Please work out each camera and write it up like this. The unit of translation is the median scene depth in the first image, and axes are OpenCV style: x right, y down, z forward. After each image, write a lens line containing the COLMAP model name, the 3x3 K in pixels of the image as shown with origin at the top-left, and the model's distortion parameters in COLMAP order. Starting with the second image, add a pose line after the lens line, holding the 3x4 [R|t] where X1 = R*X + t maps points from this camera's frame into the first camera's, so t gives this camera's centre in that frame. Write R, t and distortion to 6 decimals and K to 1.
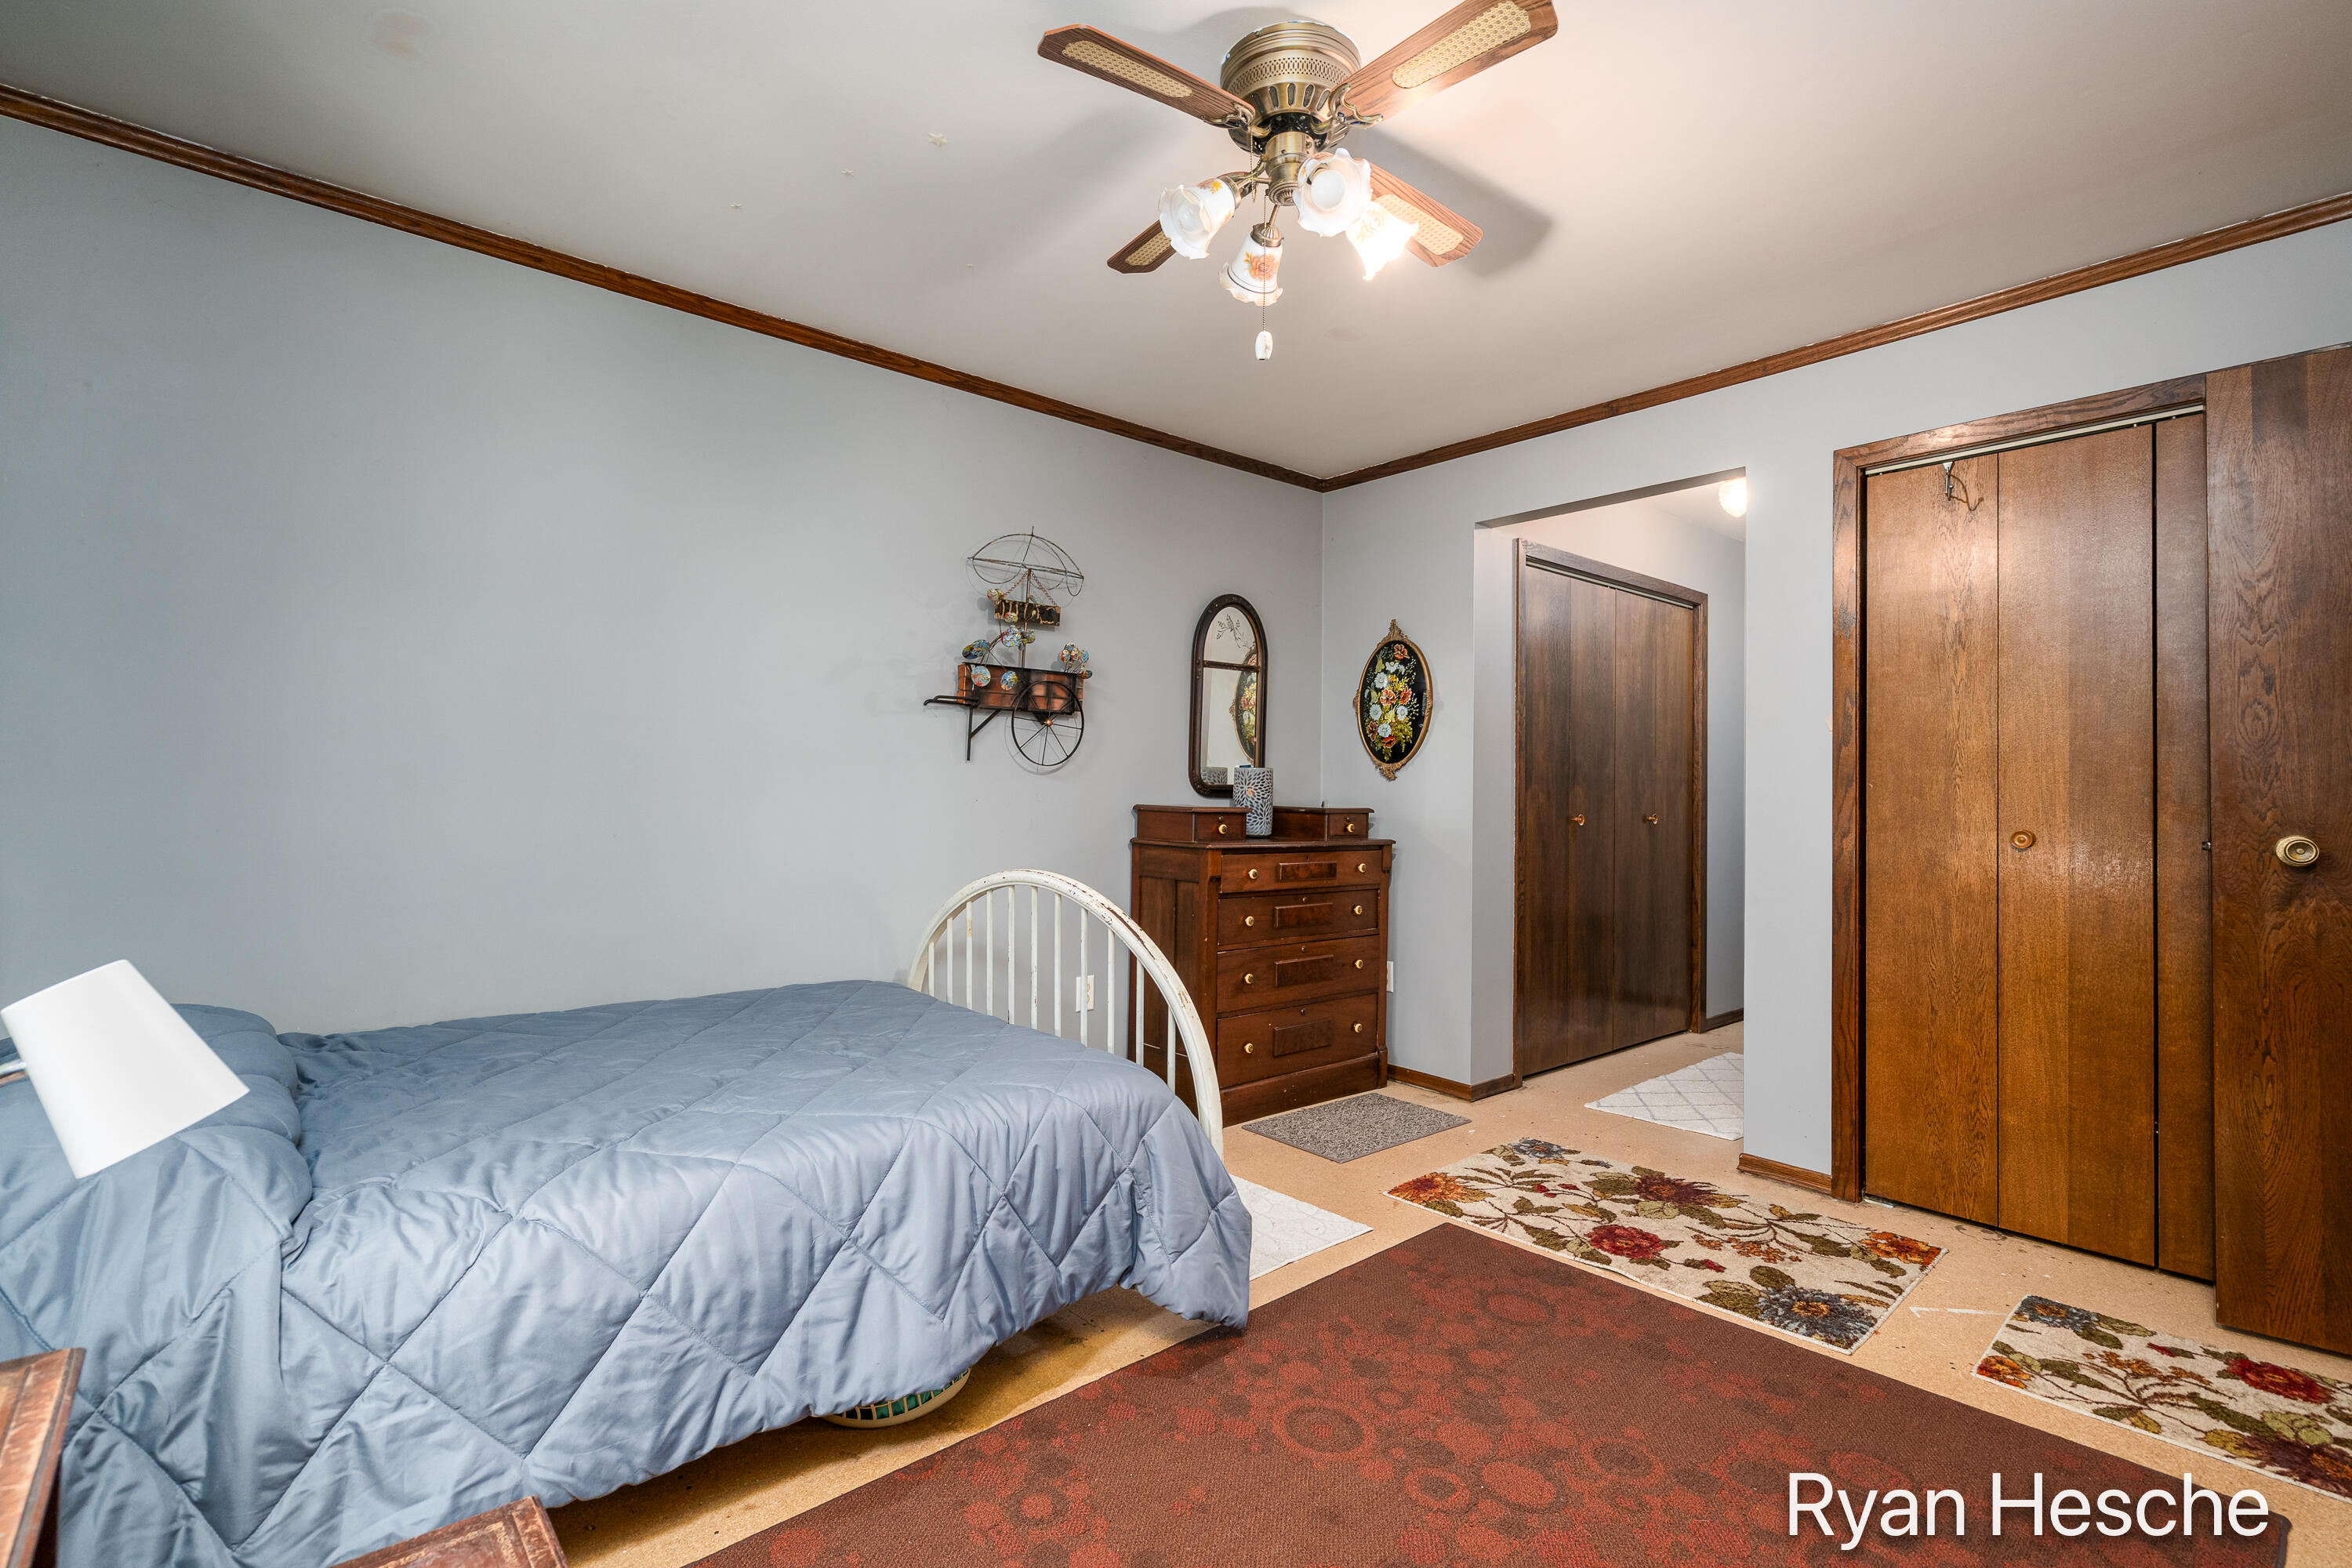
lens RADIAL K [[1078.3, 0, 1163.0], [0, 1078.3, 790.7], [0, 0, 1]] dist [-0.005933, 0.002675]
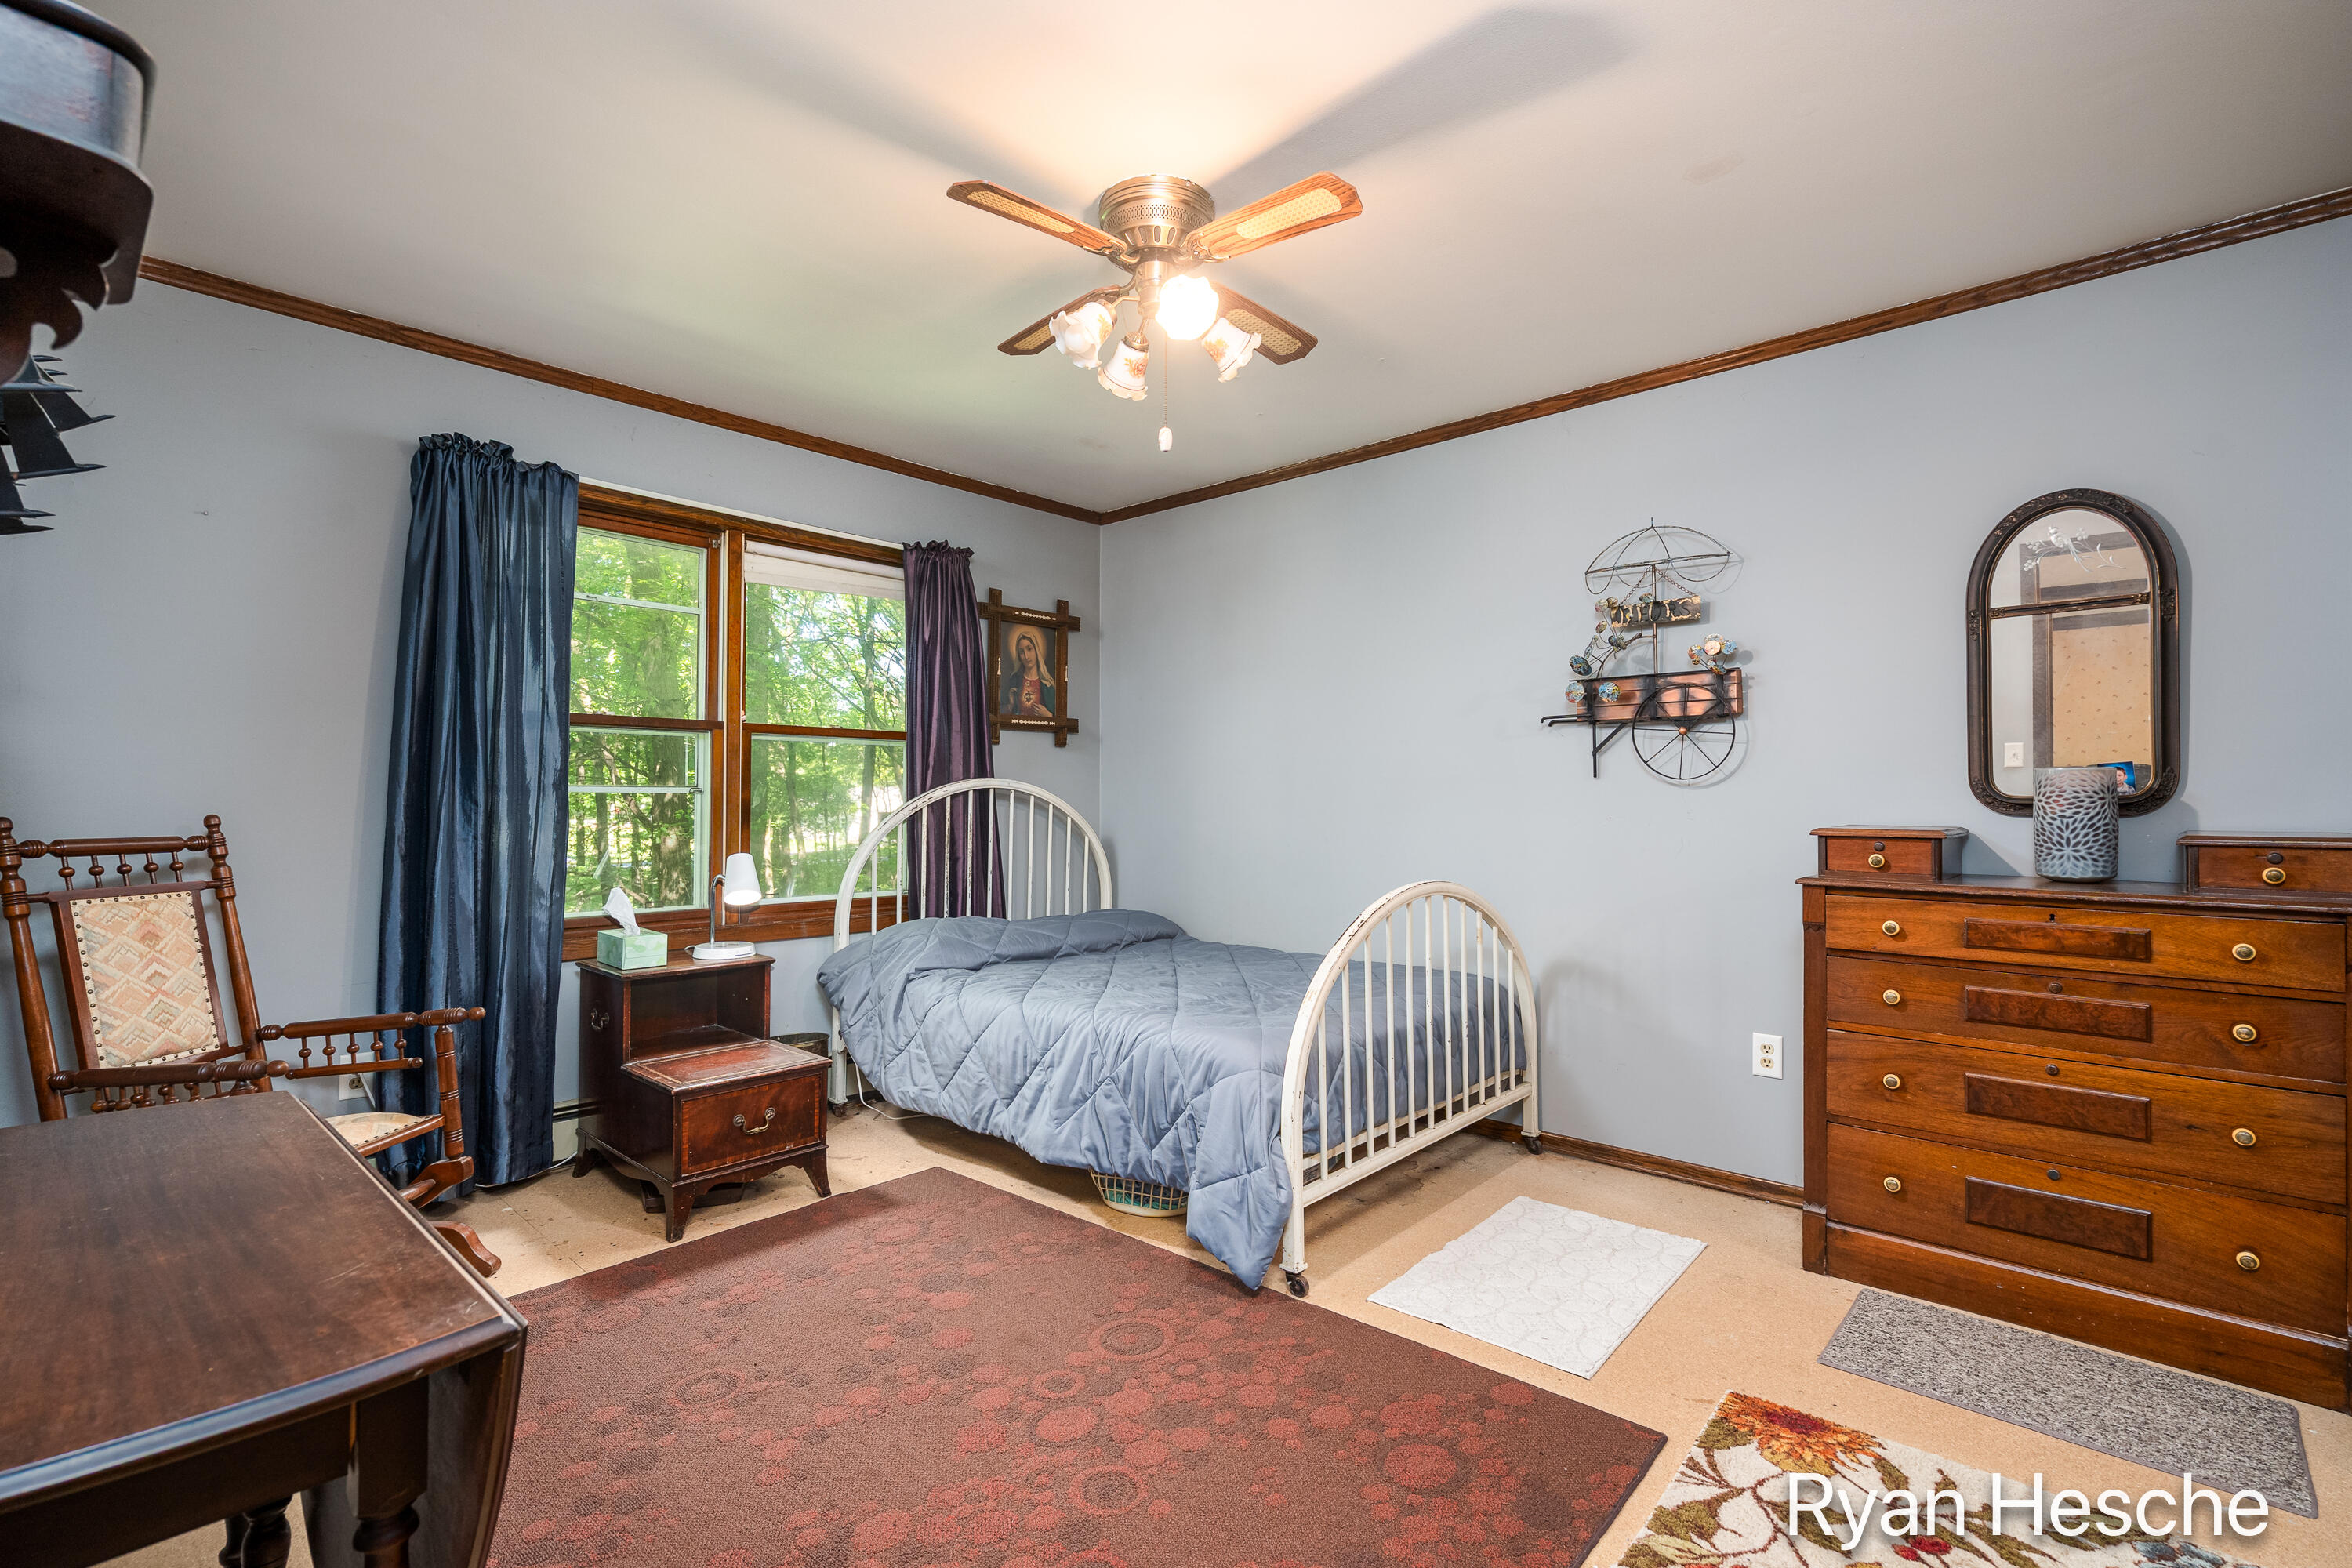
lens RADIAL K [[1078.3, 0, 1160.4], [0, 1078.3, 777.5], [0, 0, 1]] dist [-0.005933, 0.002675]
pose [[0.111968, -0.032567, -0.993178, 0.900037], [0.004865, 0.999469, -0.032225, 0.002613], [0.993700, -0.001223, 0.112067, 0.589154]]
